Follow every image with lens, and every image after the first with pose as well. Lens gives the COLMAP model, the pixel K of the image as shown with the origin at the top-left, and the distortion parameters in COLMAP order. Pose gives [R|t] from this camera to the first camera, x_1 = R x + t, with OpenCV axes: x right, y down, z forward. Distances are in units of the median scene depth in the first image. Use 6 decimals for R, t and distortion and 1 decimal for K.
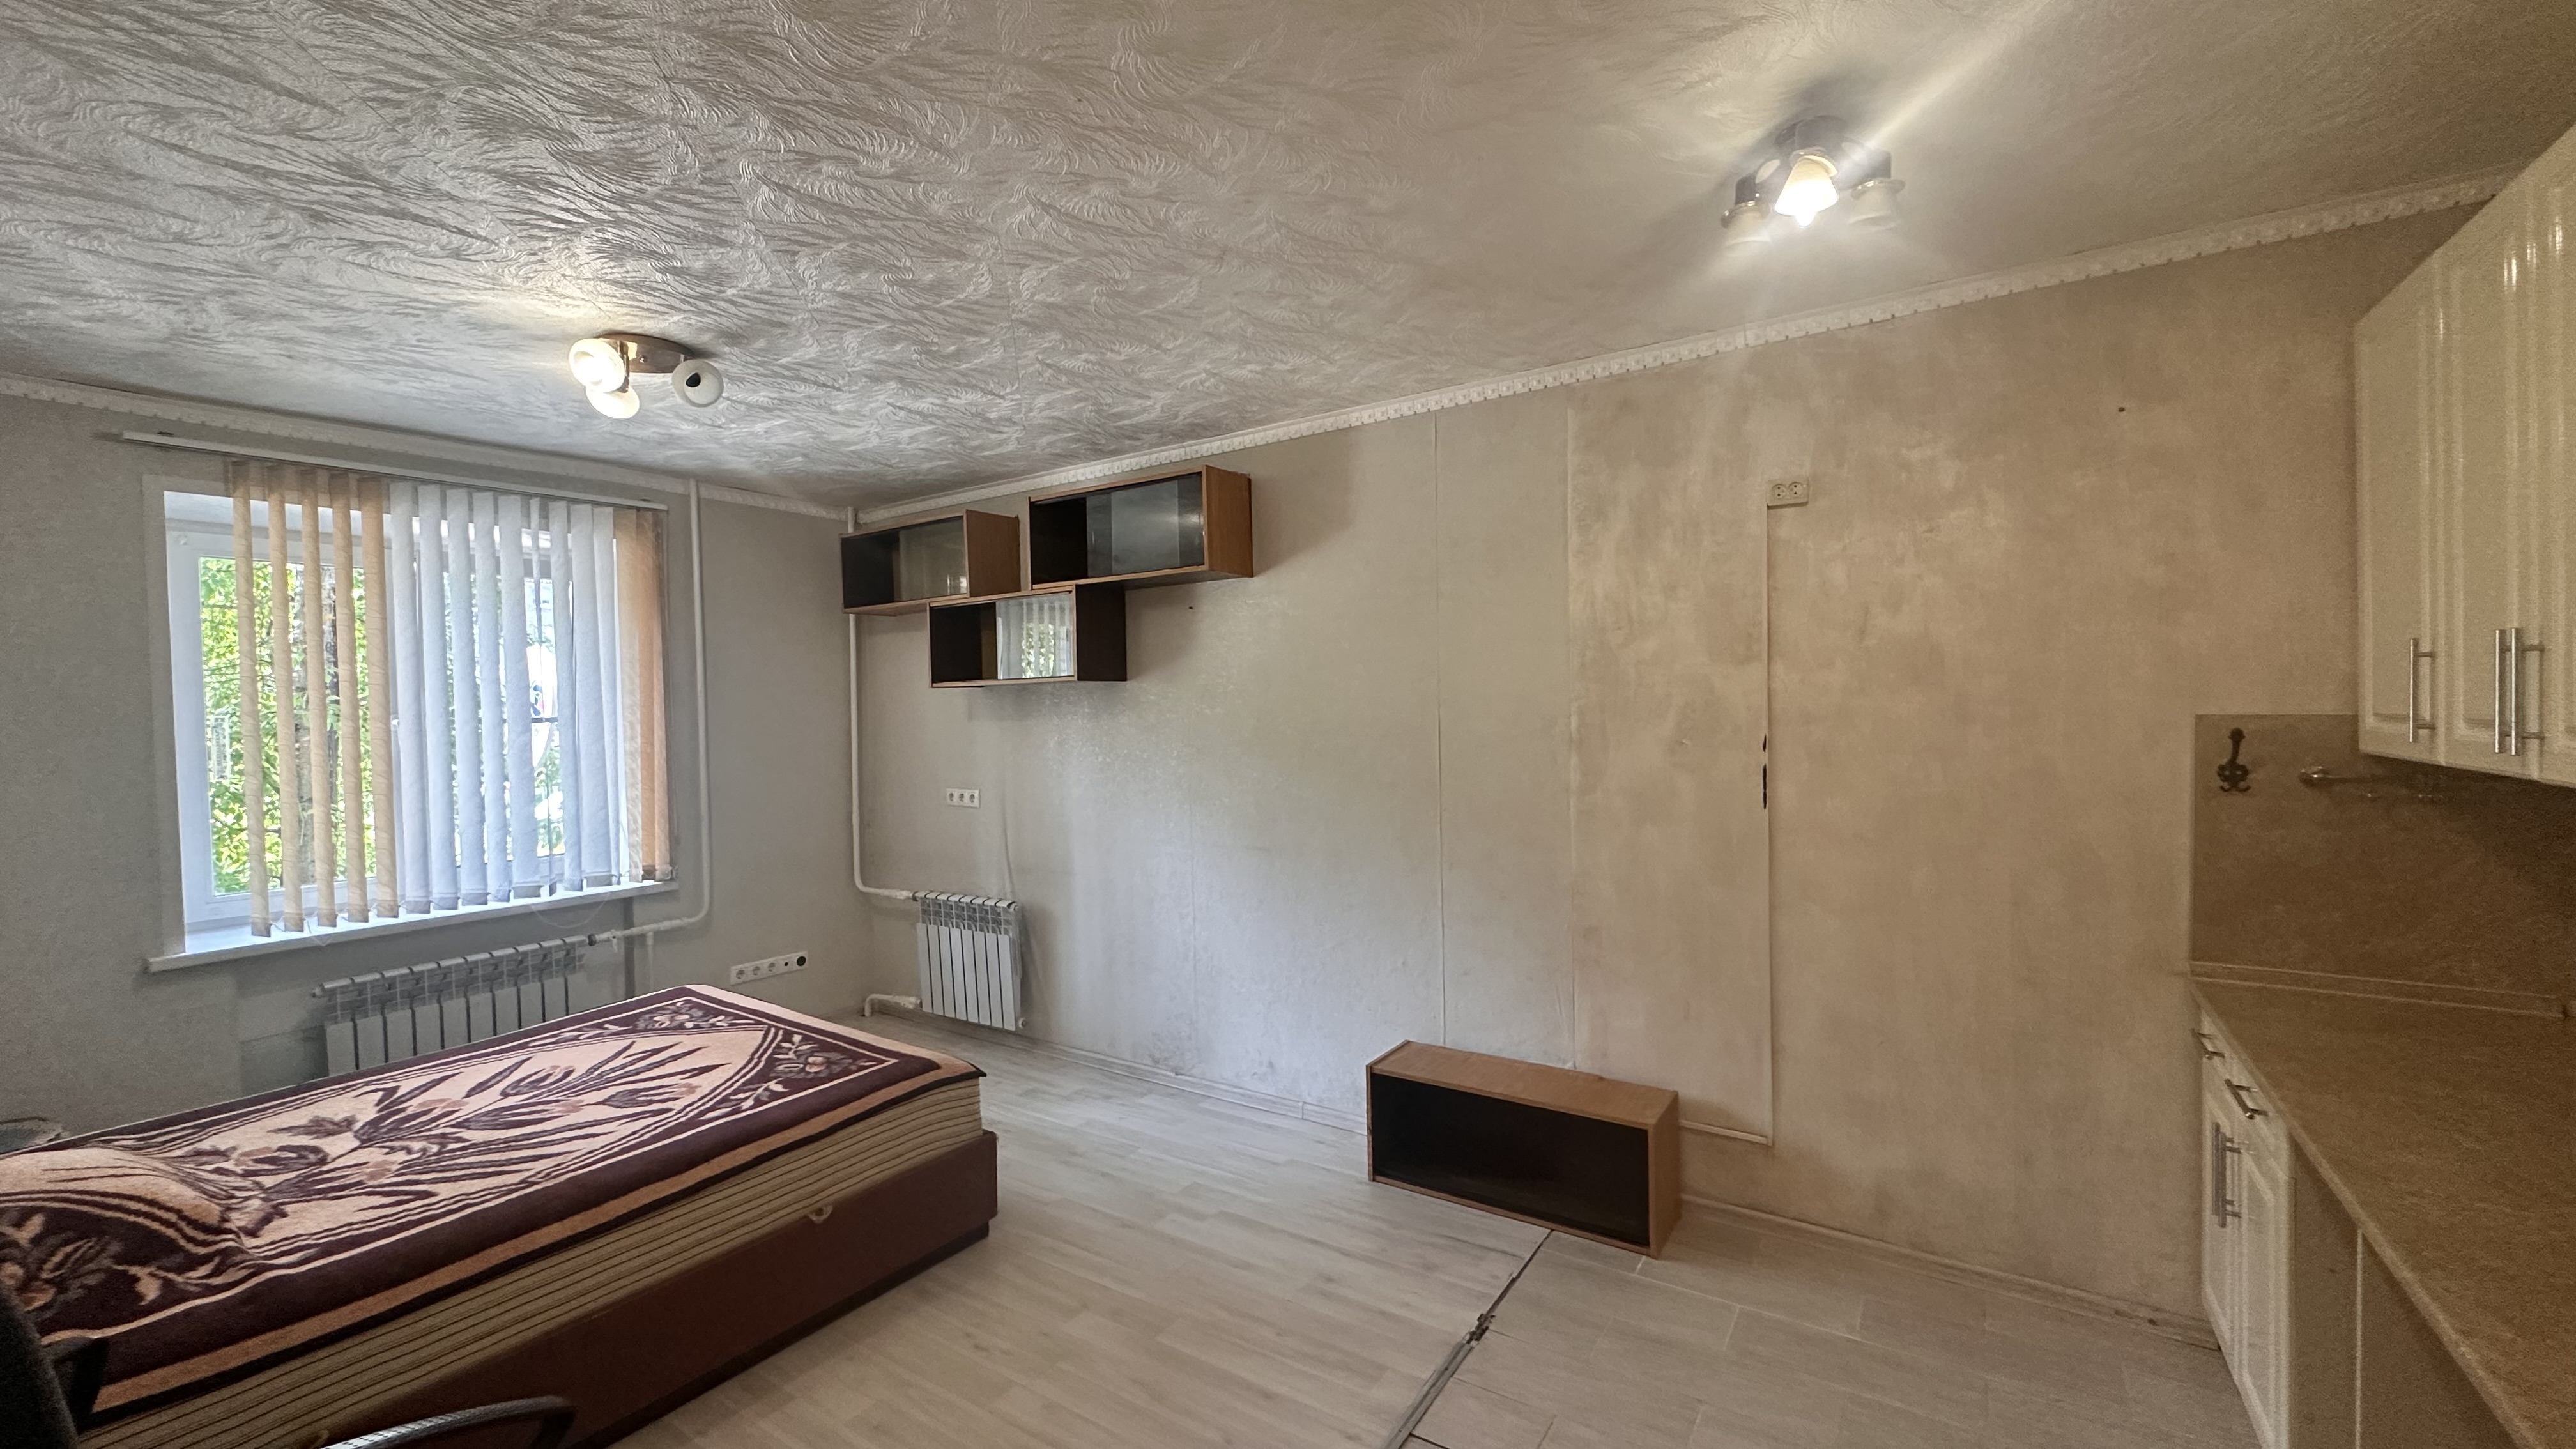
lens RADIAL K [[1023.5, 0, 1288.0], [0, 1023.5, 724.5], [0, 0, 1]] dist [0.000340, 0.000197]
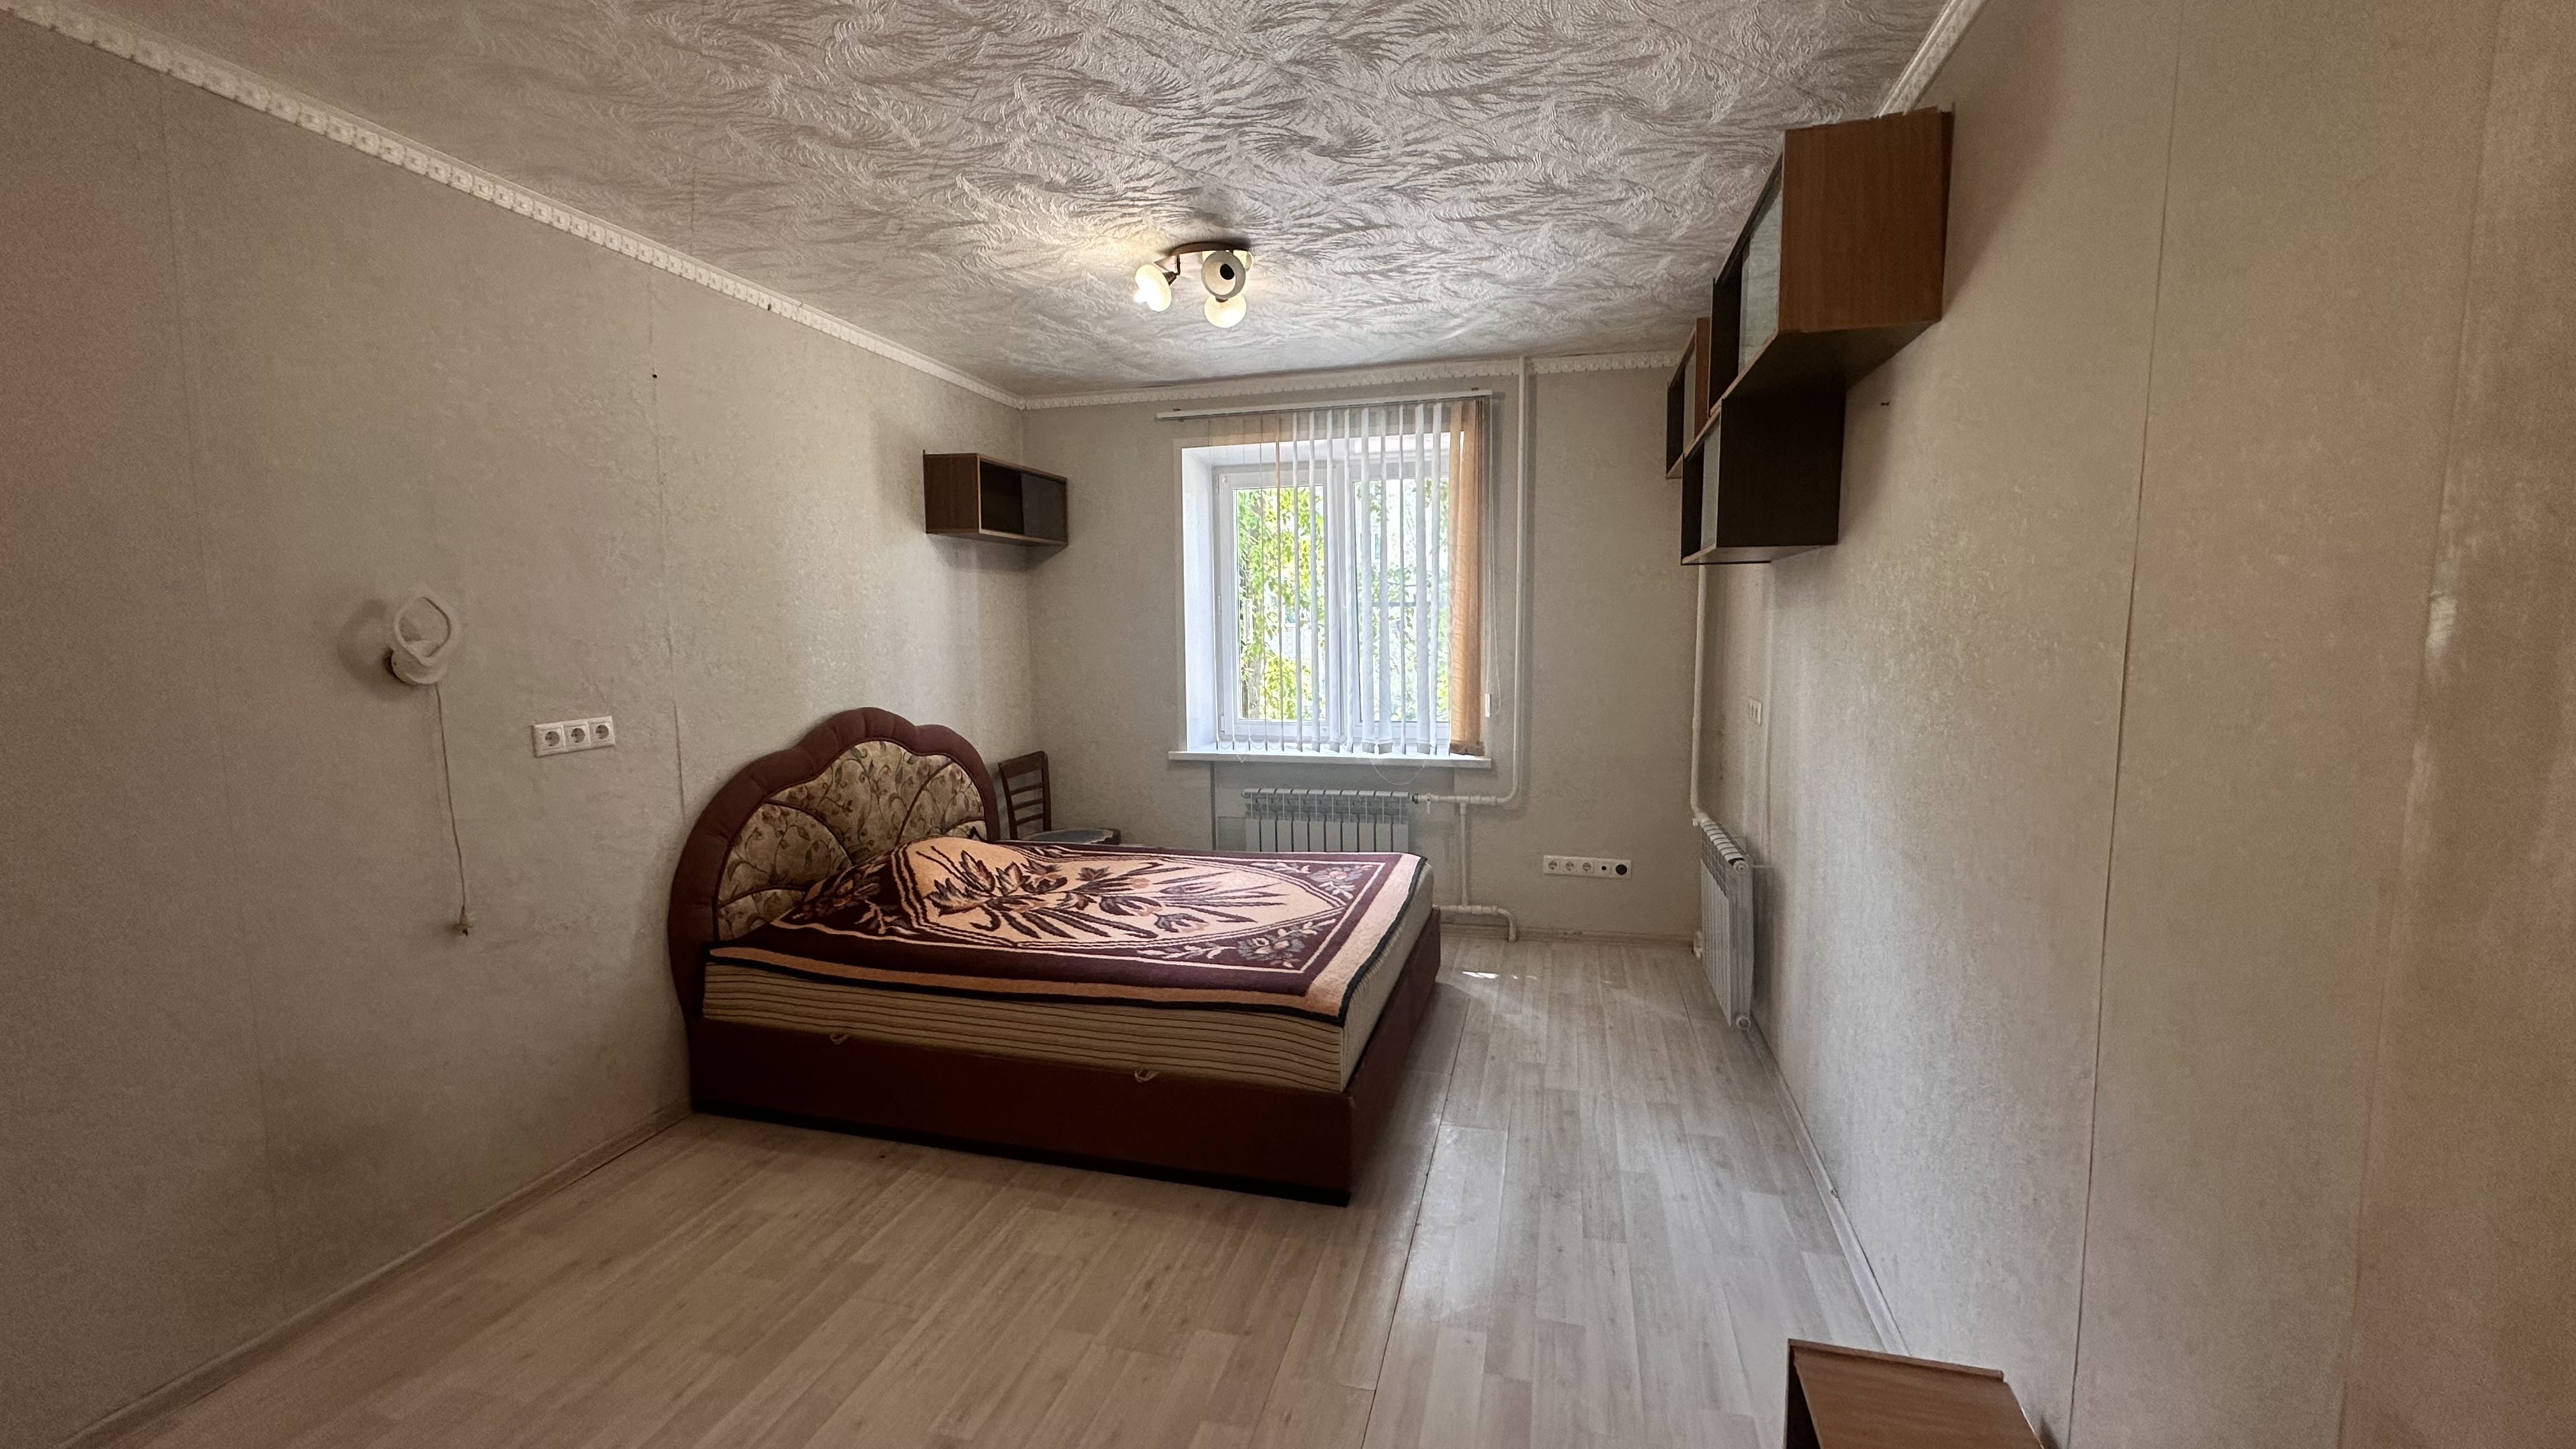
lens RADIAL K [[1023.5, 0, 1288.0], [0, 1023.5, 724.5], [0, 0, 1]] dist [0.000340, 0.000197]
pose [[0.320143, 0.118667, -0.939908, 0.480006], [-0.017856, 0.992704, 0.119251, -0.005581], [0.947201, -0.021394, 0.319926, 0.729524]]
